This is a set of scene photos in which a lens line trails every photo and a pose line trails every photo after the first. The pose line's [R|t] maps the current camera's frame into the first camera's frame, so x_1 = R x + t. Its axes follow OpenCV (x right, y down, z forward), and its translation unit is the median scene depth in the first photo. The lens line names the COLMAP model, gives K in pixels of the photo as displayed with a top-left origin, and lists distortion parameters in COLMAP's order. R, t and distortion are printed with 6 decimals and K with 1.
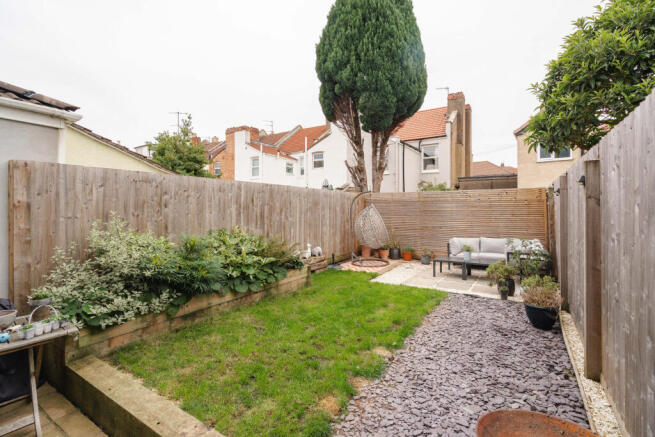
lens RADIAL K [[302.9, 0, 320.0], [0, 302.9, 208.1], [0, 0, 1]] dist [-0.009985, 0.002756]
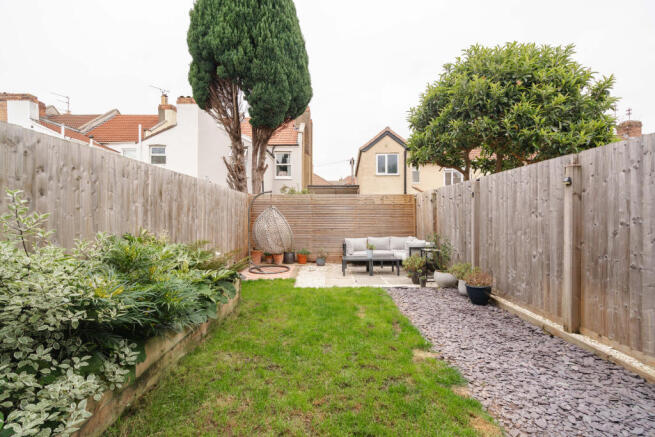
lens RADIAL K [[302.9, 0, 325.0], [0, 302.9, 219.1], [0, 0, 1]] dist [-0.009985, 0.002756]
pose [[0.834058, -0.003084, 0.551668, -0.196892], [-0.003601, 0.999933, 0.011034, 0.016889], [-0.551665, -0.011189, 0.833991, 0.137864]]
